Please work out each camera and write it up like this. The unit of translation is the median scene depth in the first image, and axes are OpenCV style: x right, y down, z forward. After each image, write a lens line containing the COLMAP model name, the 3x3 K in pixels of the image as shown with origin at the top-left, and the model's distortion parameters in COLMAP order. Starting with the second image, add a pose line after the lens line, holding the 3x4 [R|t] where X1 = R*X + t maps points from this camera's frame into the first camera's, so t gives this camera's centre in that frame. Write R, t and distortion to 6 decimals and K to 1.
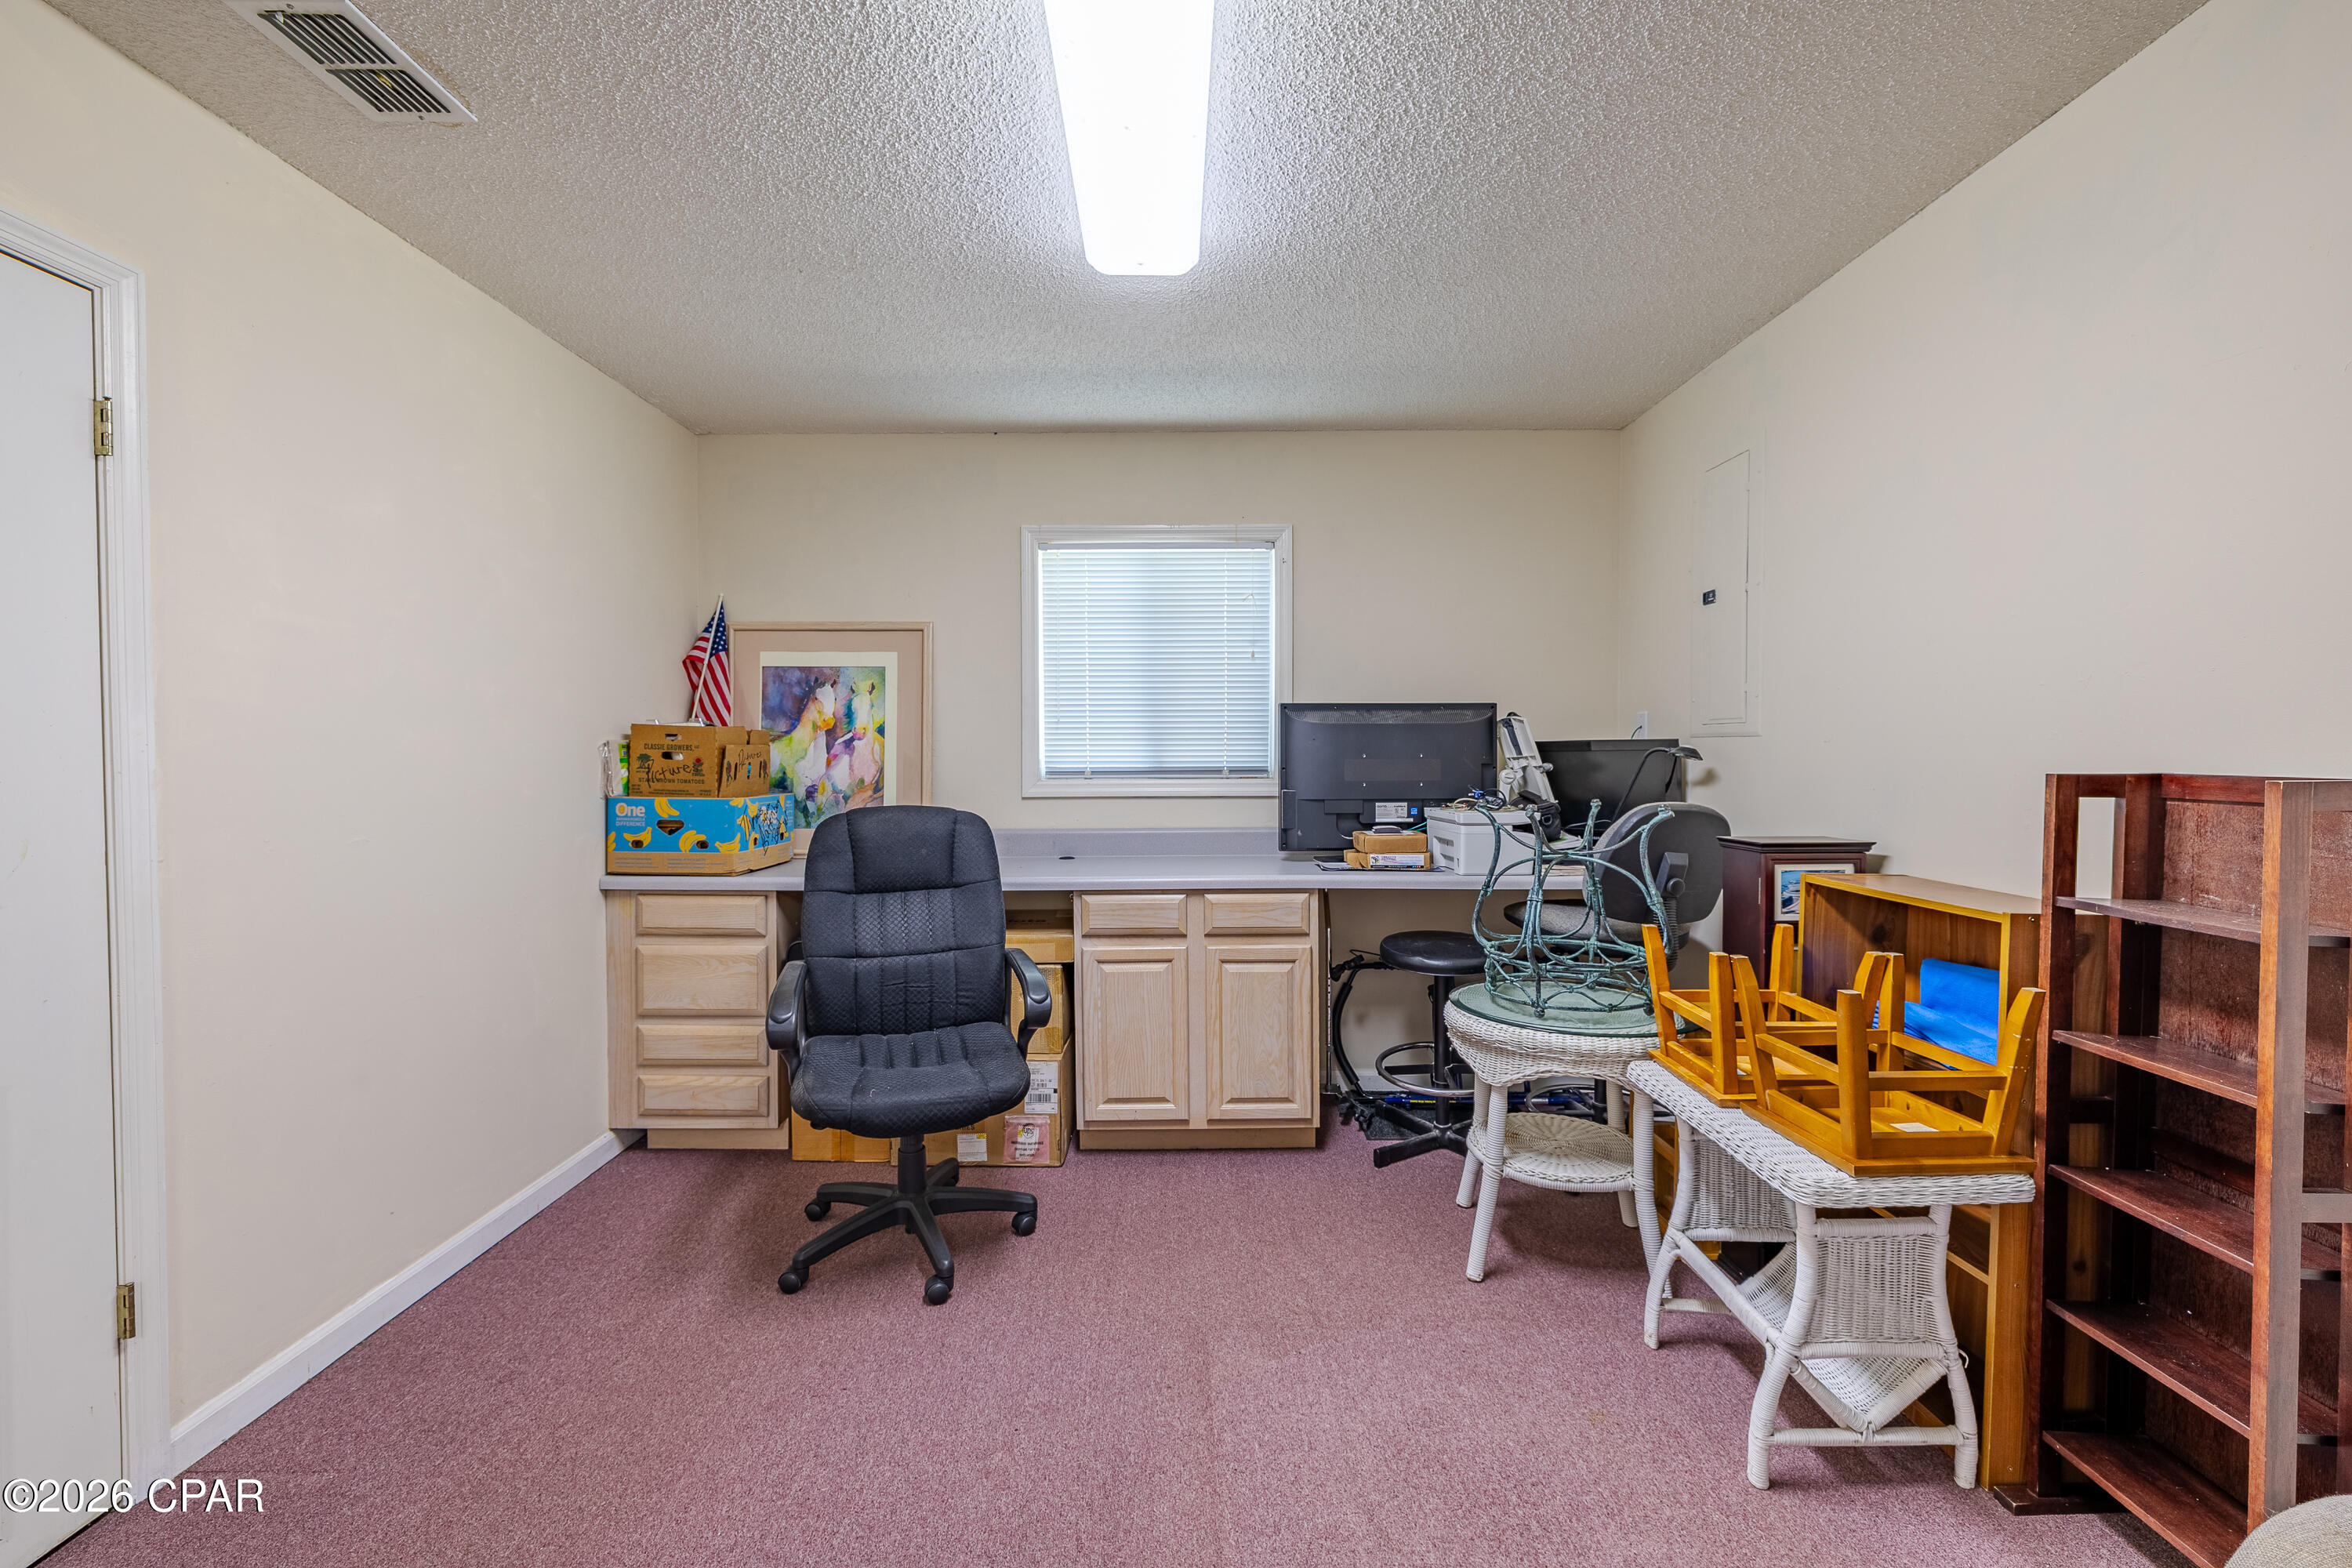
lens RADIAL K [[973.9, 0, 1174.8], [0, 973.9, 774.2], [0, 0, 1]] dist [-0.002828, 0.000275]
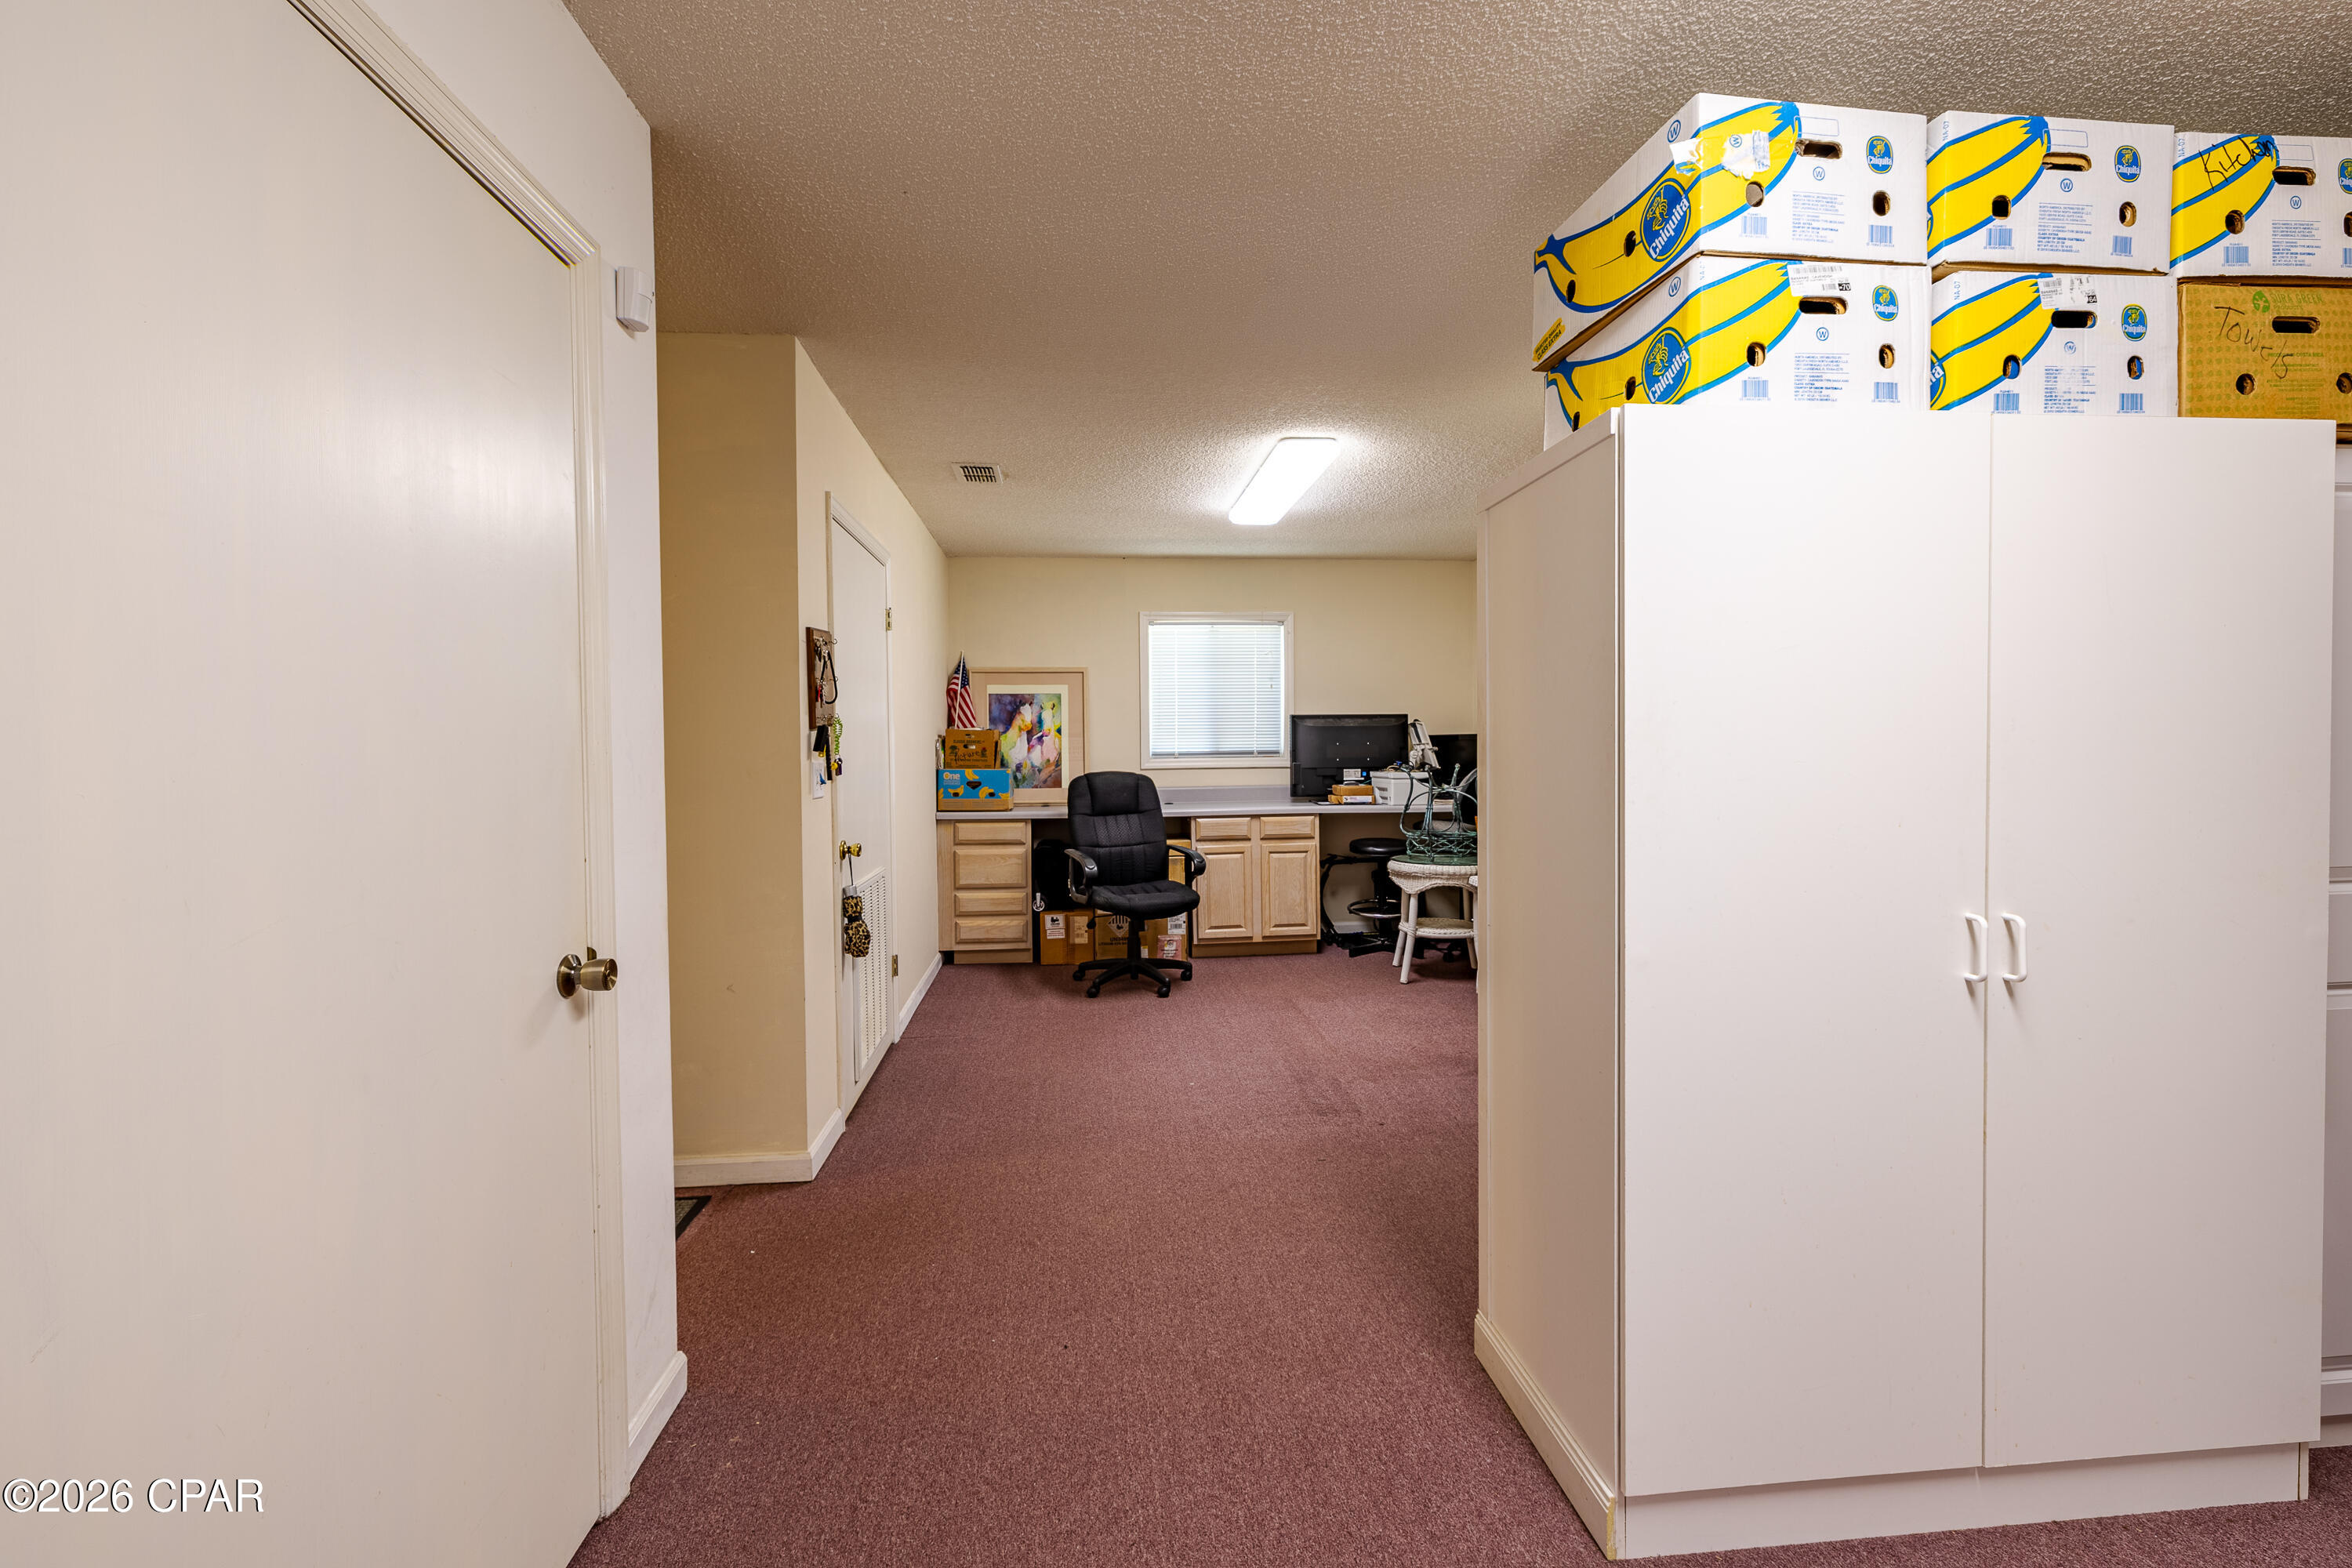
lens RADIAL K [[973.9, 0, 1174.8], [0, 973.9, 774.2], [0, 0, 1]] dist [-0.002828, 0.000275]
pose [[0.994973, -0.010625, 0.099577, -0.311533], [0.009453, 0.999880, 0.012238, 0.014167], [-0.099695, -0.011235, 0.994955, -0.839010]]
